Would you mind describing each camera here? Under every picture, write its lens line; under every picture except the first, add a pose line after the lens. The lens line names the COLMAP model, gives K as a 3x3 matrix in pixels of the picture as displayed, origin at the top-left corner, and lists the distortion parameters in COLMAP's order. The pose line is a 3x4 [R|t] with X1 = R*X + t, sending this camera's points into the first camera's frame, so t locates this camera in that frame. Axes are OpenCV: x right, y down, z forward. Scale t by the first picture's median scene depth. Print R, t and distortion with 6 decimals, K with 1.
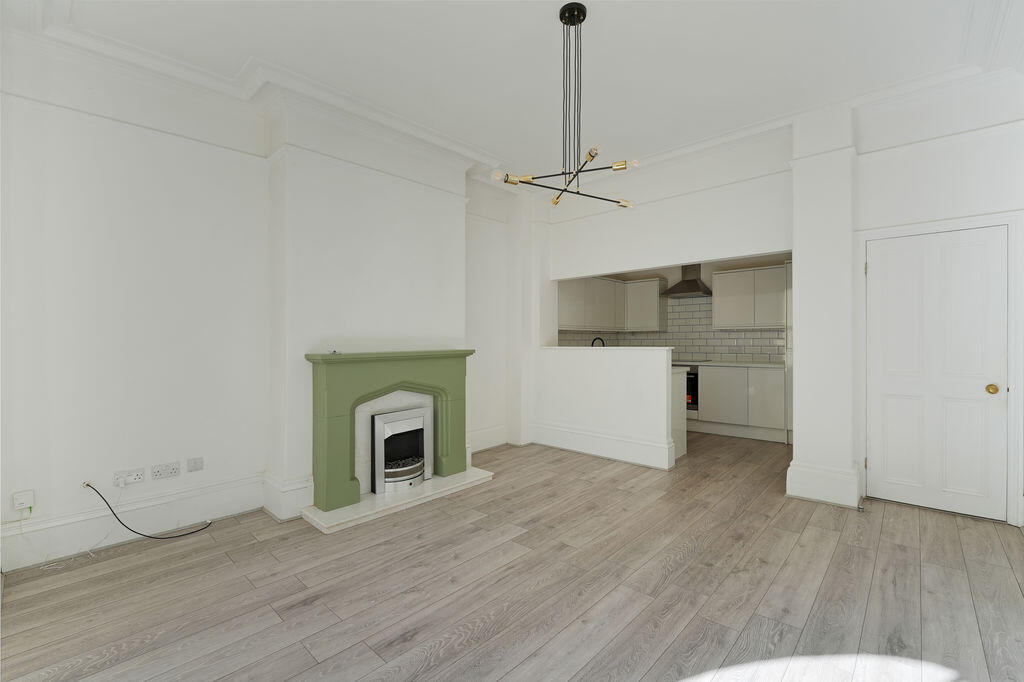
lens RADIAL K [[448.0, 0, 514.6], [0, 448.0, 341.0], [0, 0, 1]] dist [-0.000154, -0.011847]
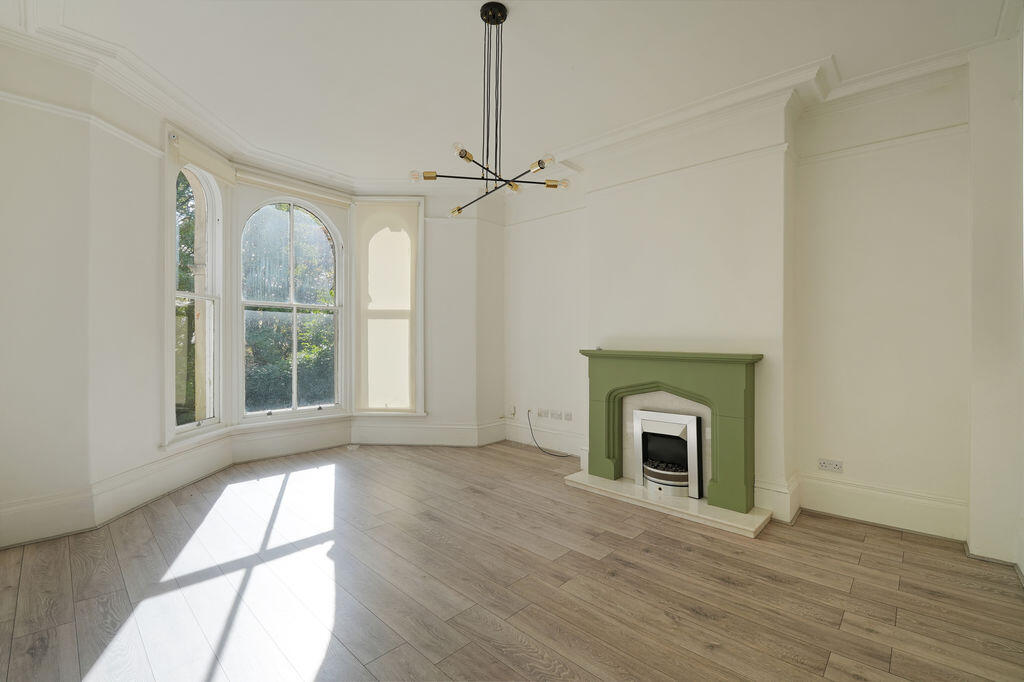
lens RADIAL K [[448.0, 0, 514.6], [0, 448.0, 341.0], [0, 0, 1]] dist [-0.000154, -0.011847]
pose [[-0.011122, 0.015047, -0.999825, 0.803080], [-0.017472, 0.999731, 0.015240, -0.011400], [0.999785, 0.017639, -0.010857, 0.751498]]
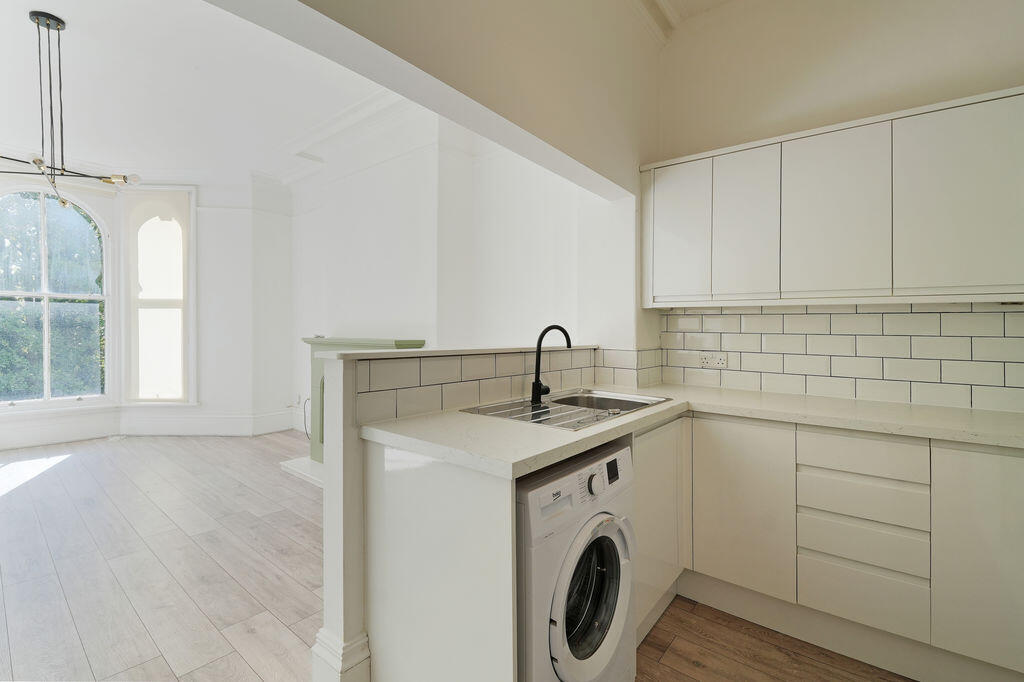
lens RADIAL K [[464.4, 0, 511.1], [0, 464.4, 326.9], [0, 0, 1]] dist [-0.002149, -0.001063]
pose [[0.035356, 0.004190, -0.999366, 0.893107], [-0.012708, 0.999912, 0.003743, -0.013952], [0.999294, 0.012568, 0.035406, 1.446371]]
